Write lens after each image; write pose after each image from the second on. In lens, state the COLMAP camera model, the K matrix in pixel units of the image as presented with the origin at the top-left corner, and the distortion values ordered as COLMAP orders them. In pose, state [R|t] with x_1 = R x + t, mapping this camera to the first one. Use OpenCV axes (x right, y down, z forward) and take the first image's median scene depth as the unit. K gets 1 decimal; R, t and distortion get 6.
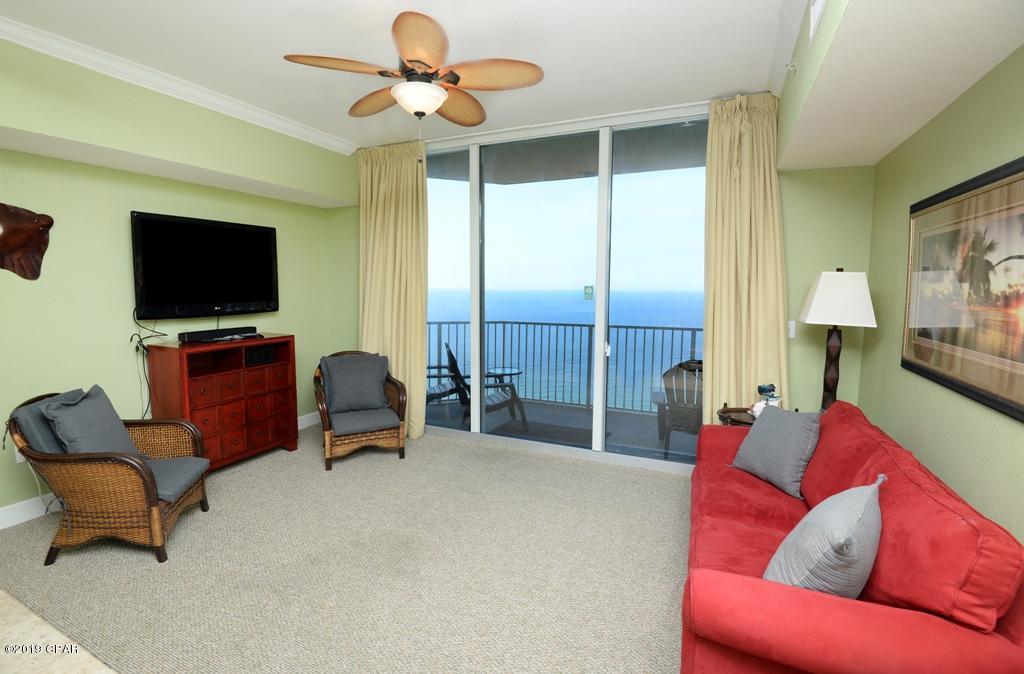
lens RADIAL K [[475.4, 0, 511.0], [0, 475.4, 332.5], [0, 0, 1]] dist [-0.043963, -0.001459]
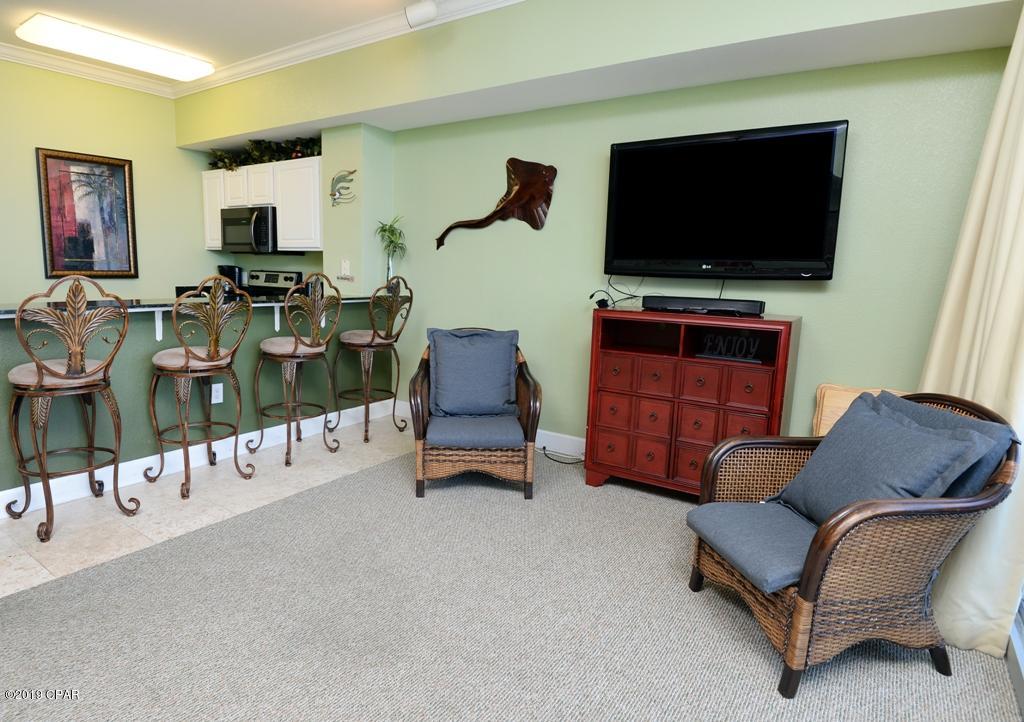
lens RADIAL K [[582.0, 0, 467.6], [0, 582.0, 362.9], [0, 0, 1]] dist [0.002578, -0.034726]
pose [[-0.203821, 0.147237, -0.967873, 0.306726], [-0.124494, 0.976702, 0.174797, -0.022439], [0.971060, 0.156122, -0.180743, 0.927236]]
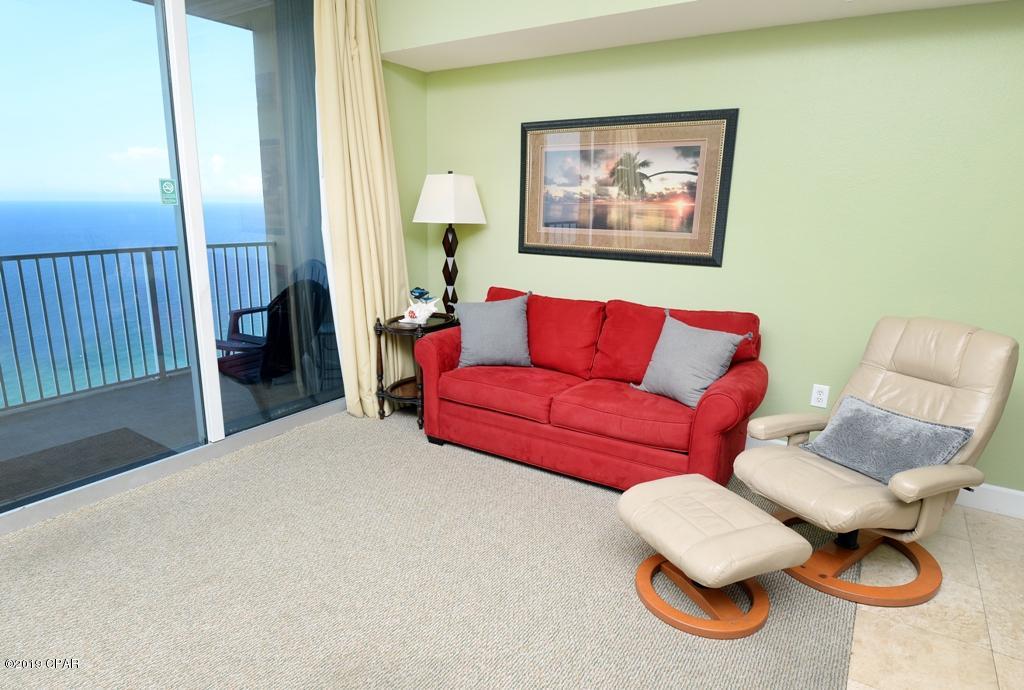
lens RADIAL K [[595.6, 0, 483.9], [0, 595.6, 350.2], [0, 0, 1]] dist [-0.003208, -0.000739]
pose [[0.184883, -0.237221, 0.953700, -0.592574], [0.078358, 0.970899, 0.226309, -0.032411], [-0.979632, 0.032889, 0.198091, 0.543742]]
